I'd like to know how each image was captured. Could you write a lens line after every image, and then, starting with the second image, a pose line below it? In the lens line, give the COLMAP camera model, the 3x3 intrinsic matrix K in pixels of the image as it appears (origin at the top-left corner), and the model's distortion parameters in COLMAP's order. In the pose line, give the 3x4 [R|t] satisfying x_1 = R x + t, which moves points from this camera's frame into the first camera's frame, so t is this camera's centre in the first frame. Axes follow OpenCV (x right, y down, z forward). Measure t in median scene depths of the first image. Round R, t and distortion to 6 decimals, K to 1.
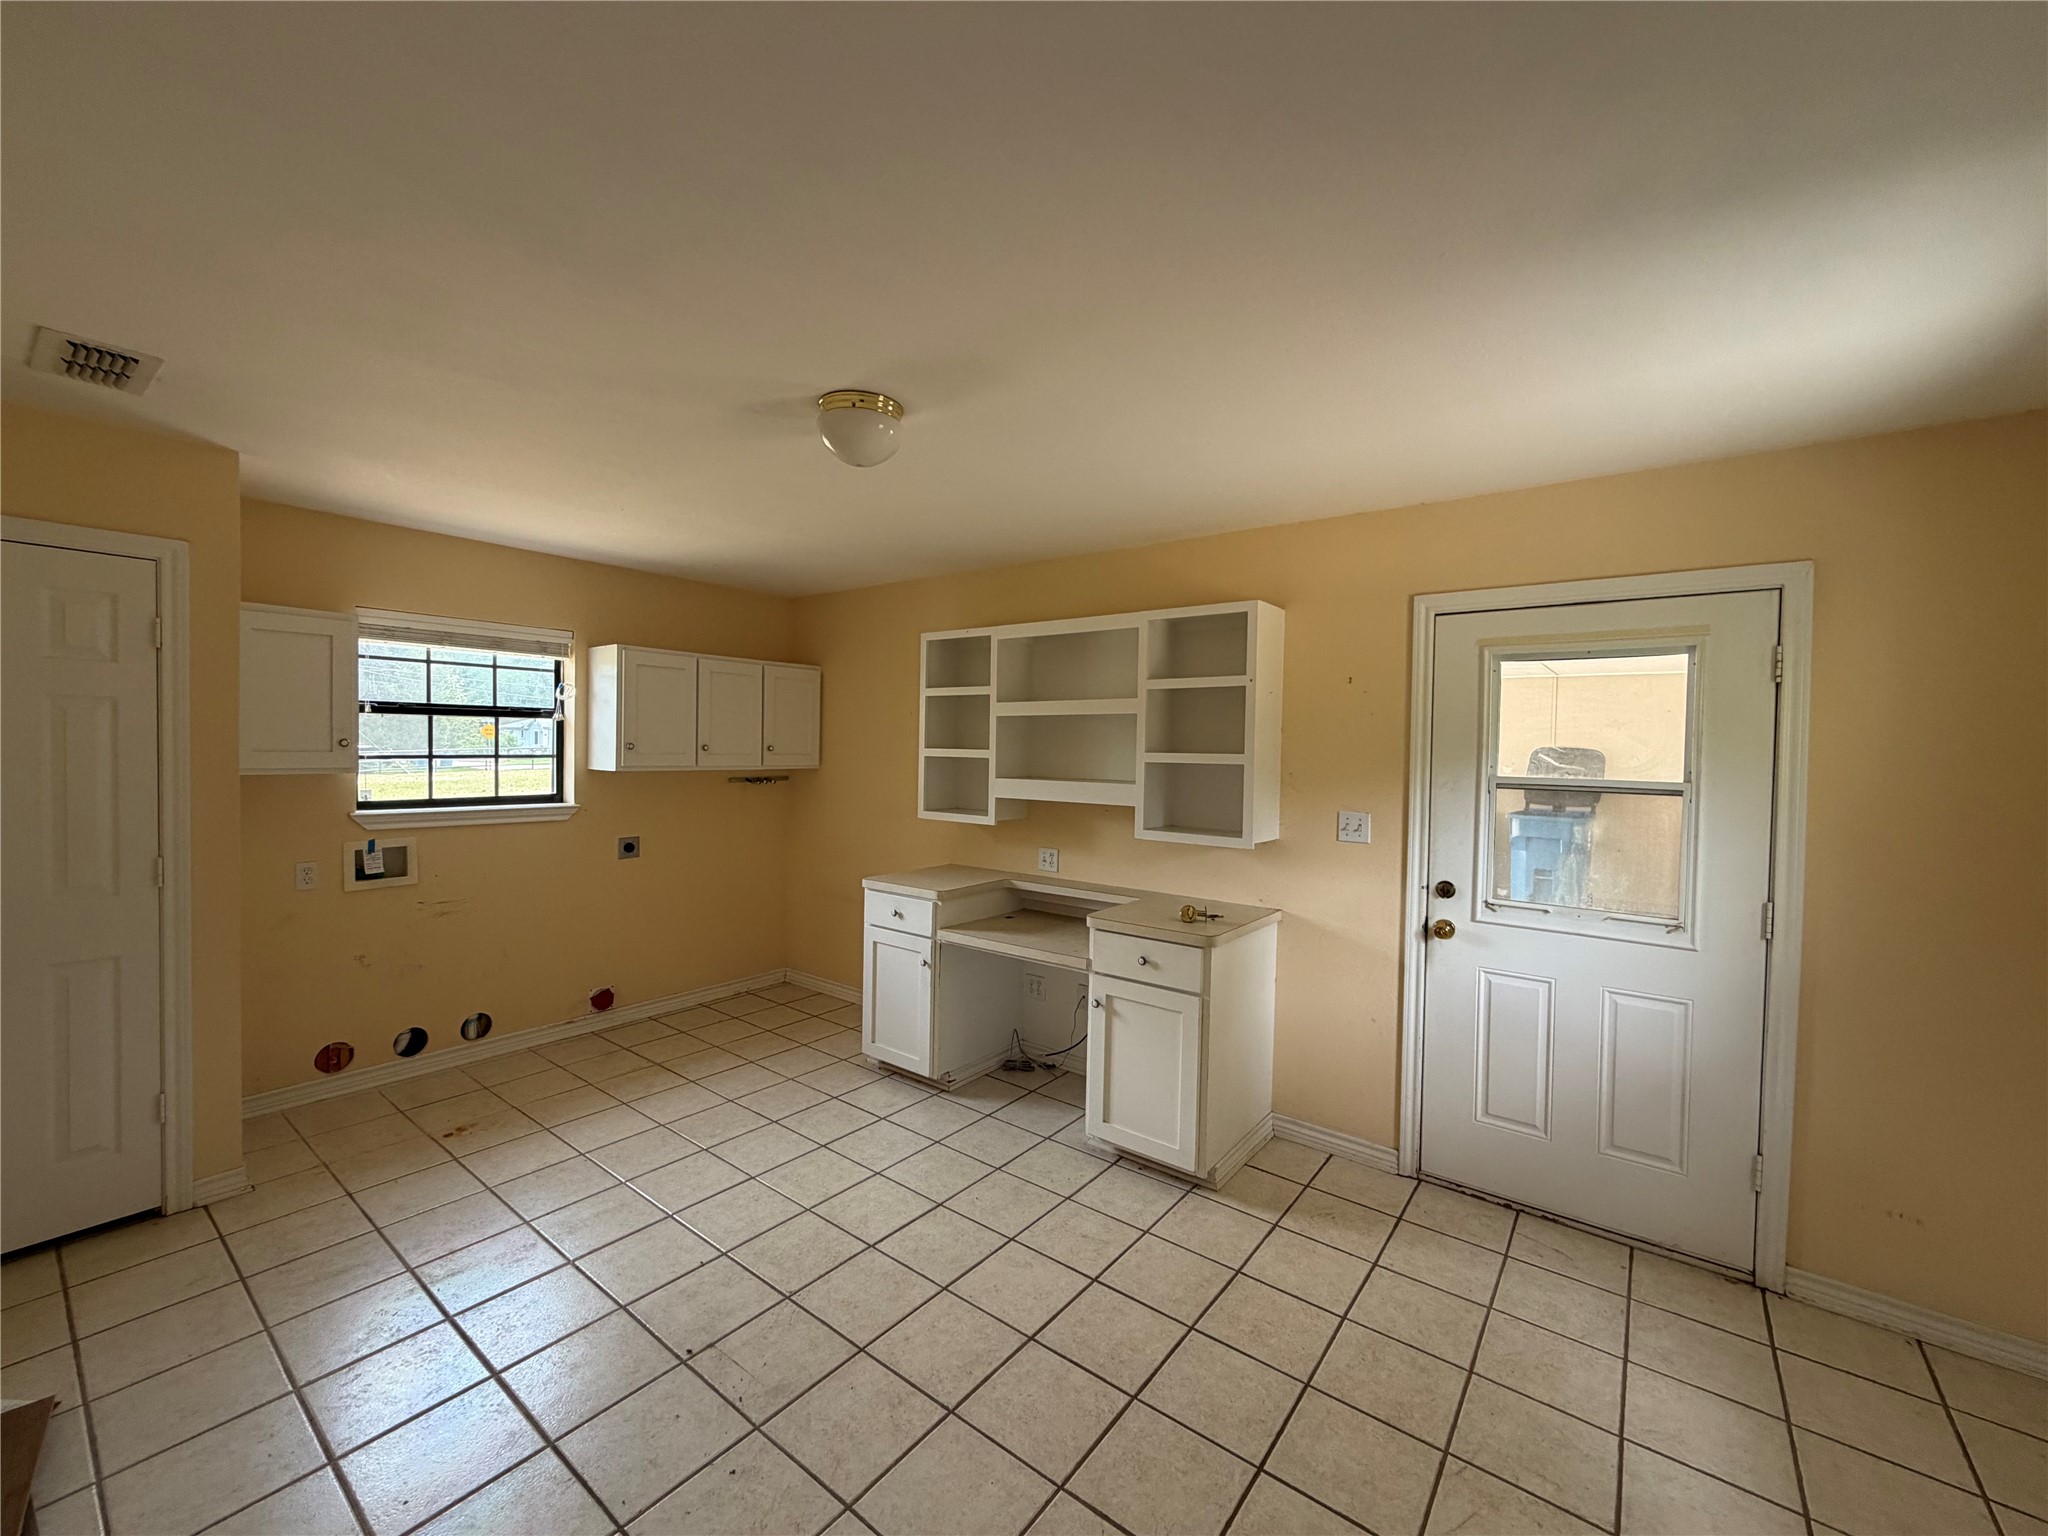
lens RADIAL K [[822.5, 0, 1020.3], [0, 822.5, 761.3], [0, 0, 1]] dist [-0.002368, 0.000029]
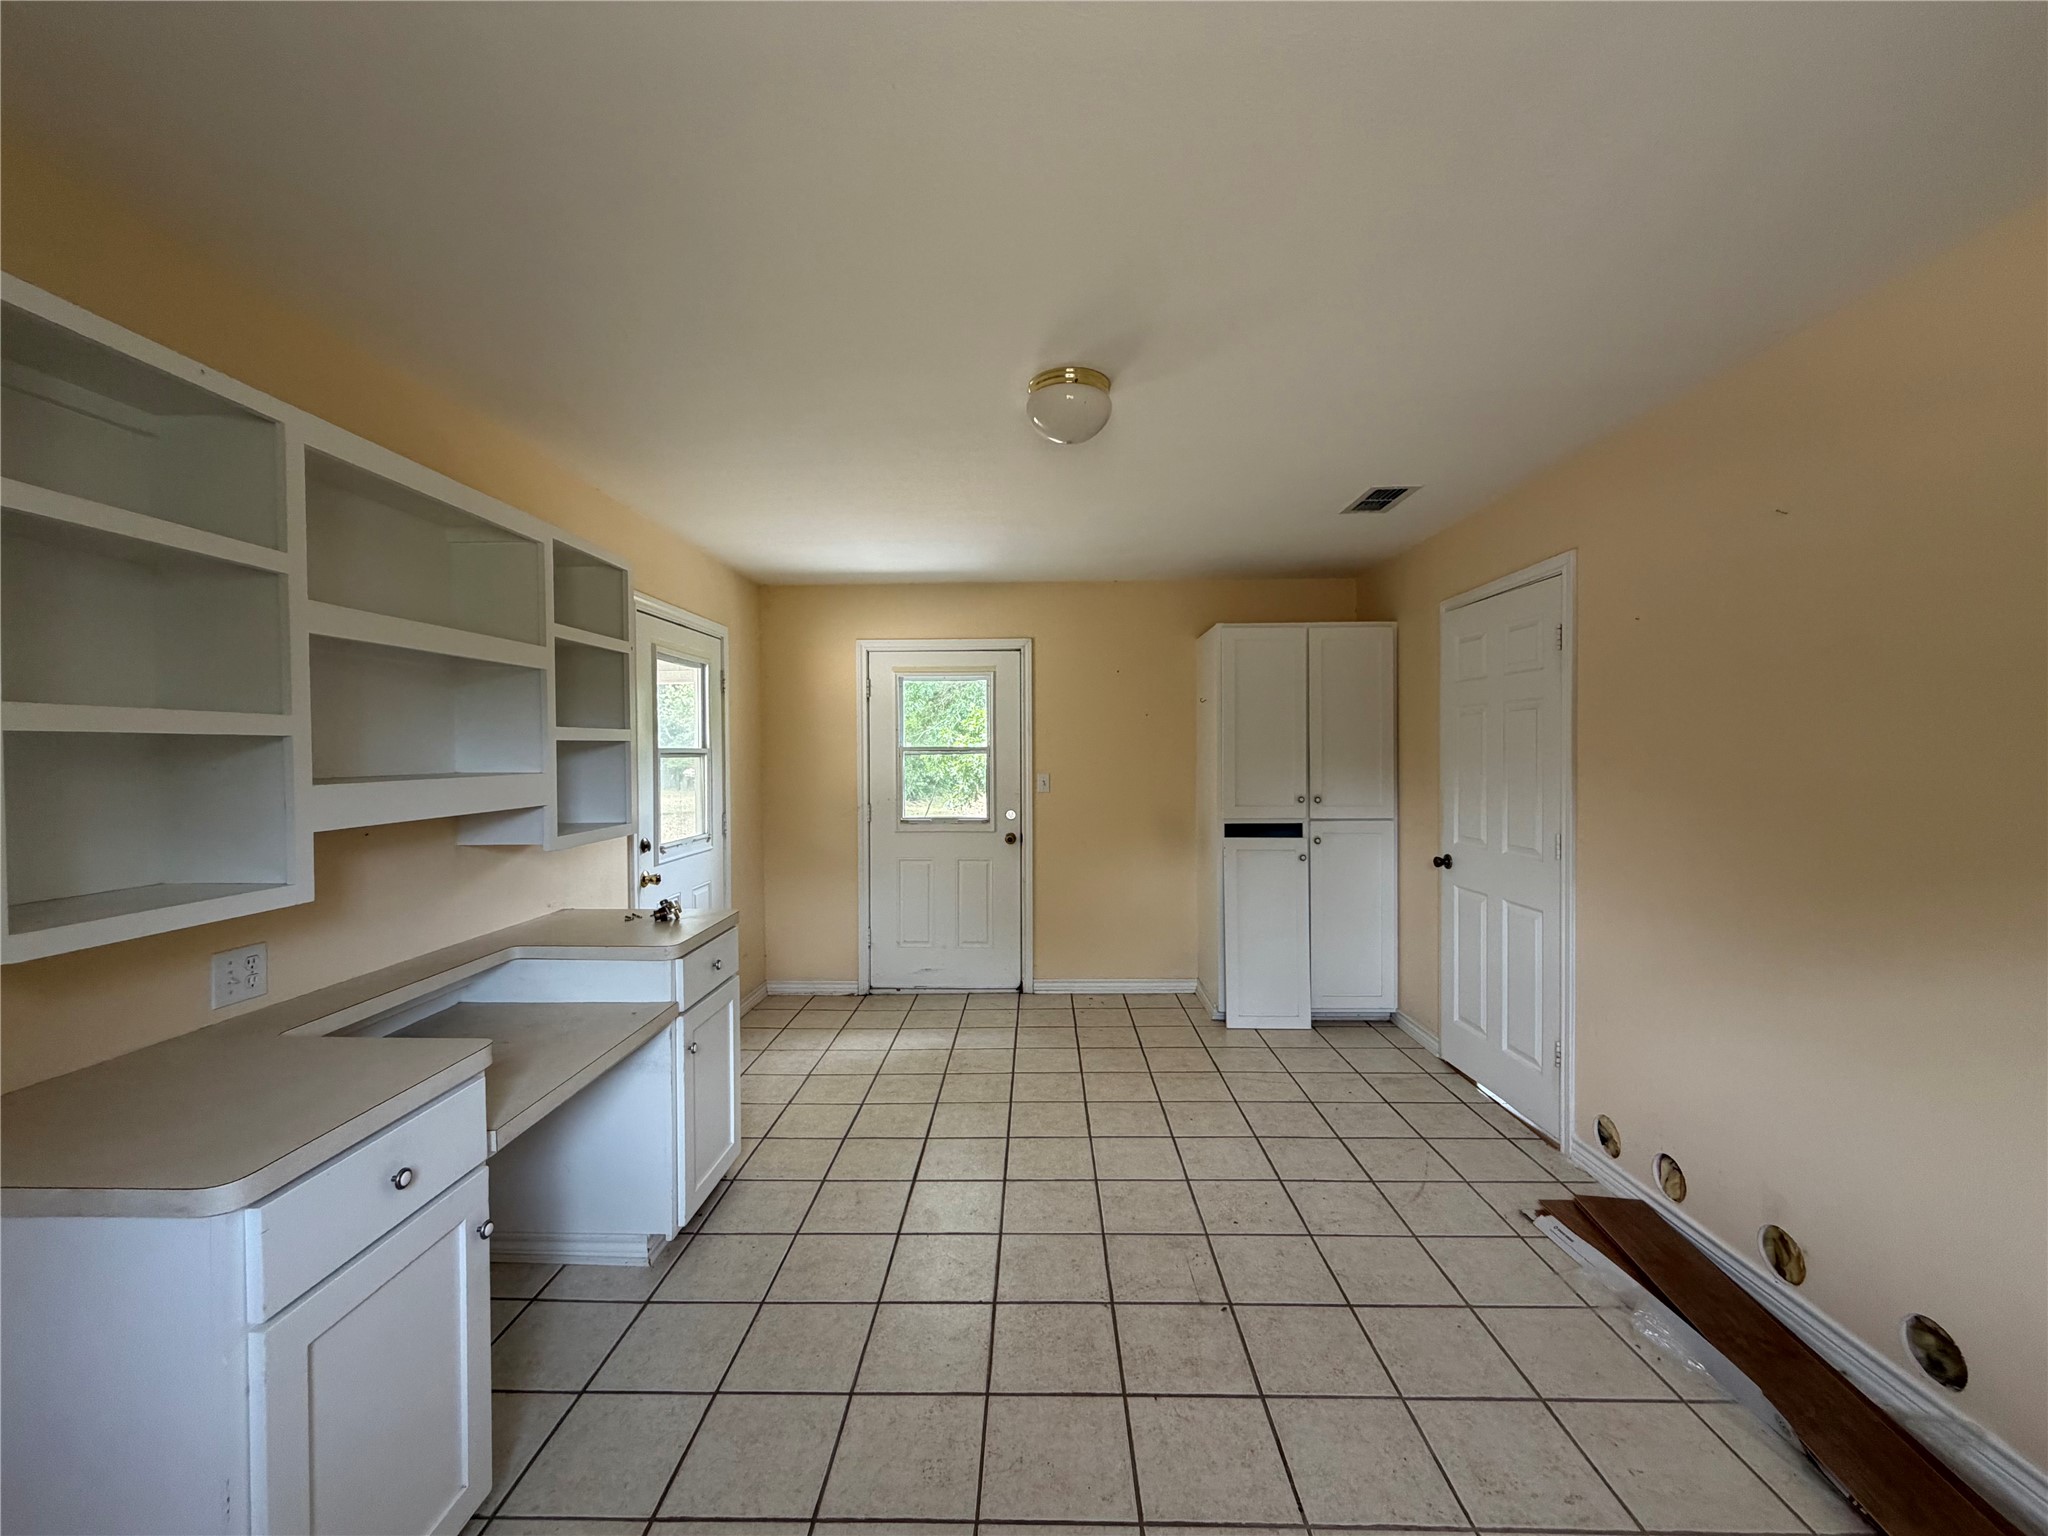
lens RADIAL K [[822.5, 0, 1020.3], [0, 822.5, 761.3], [0, 0, 1]] dist [-0.002368, 0.000029]
pose [[-0.599332, -0.027204, 0.800038, -0.761691], [0.007895, 0.999173, 0.039890, -0.007136], [-0.800461, 0.030224, -0.598622, 1.295749]]
